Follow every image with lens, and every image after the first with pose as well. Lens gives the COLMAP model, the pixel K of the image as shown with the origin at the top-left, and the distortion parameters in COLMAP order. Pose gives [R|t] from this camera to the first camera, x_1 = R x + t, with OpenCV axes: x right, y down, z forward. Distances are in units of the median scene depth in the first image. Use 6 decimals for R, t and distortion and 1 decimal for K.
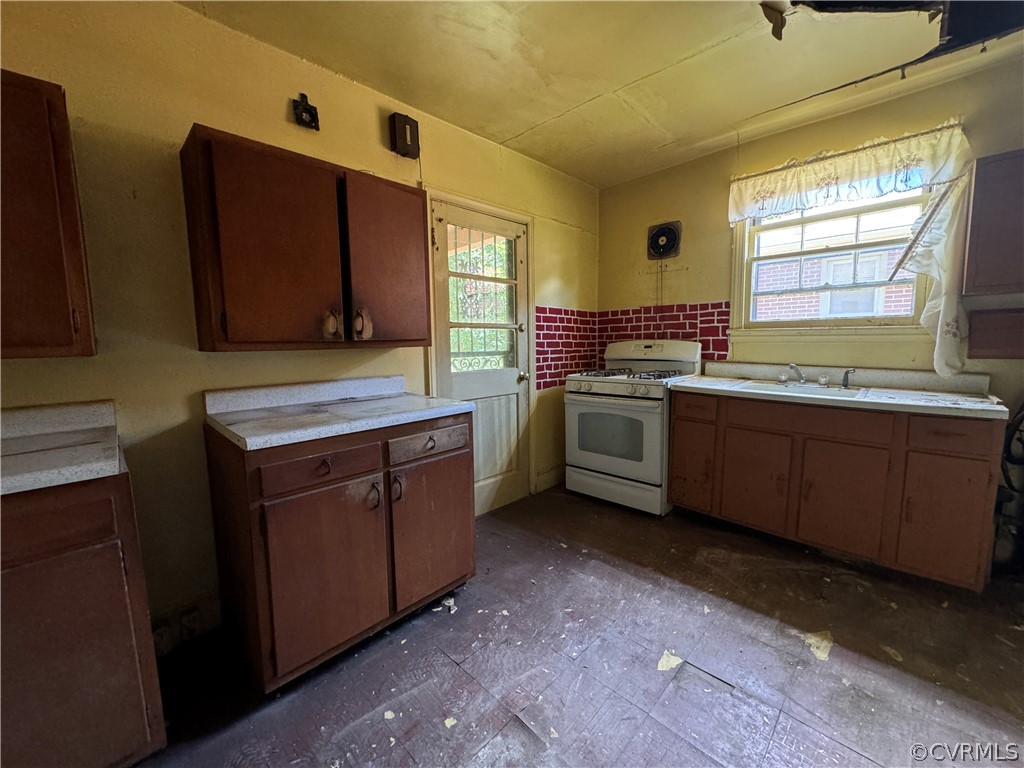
lens RADIAL K [[412.2, 0, 514.3], [0, 412.2, 383.7], [0, 0, 1]] dist [0.001239, -0.000076]
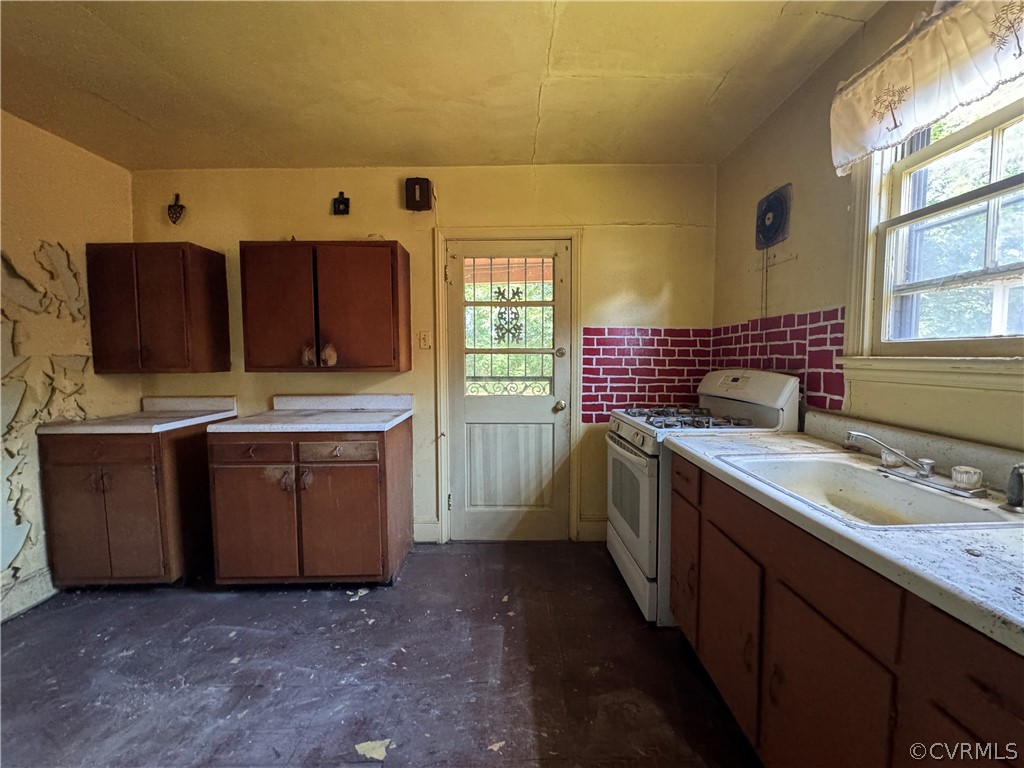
lens RADIAL K [[412.2, 0, 510.9], [0, 412.2, 383.4], [0, 0, 1]] dist [0.001239, -0.000076]
pose [[0.698295, 0.056666, -0.713563, 0.600591], [-0.081660, 0.996660, -0.000765, -0.058078], [0.711137, 0.058803, 0.700590, 0.290676]]
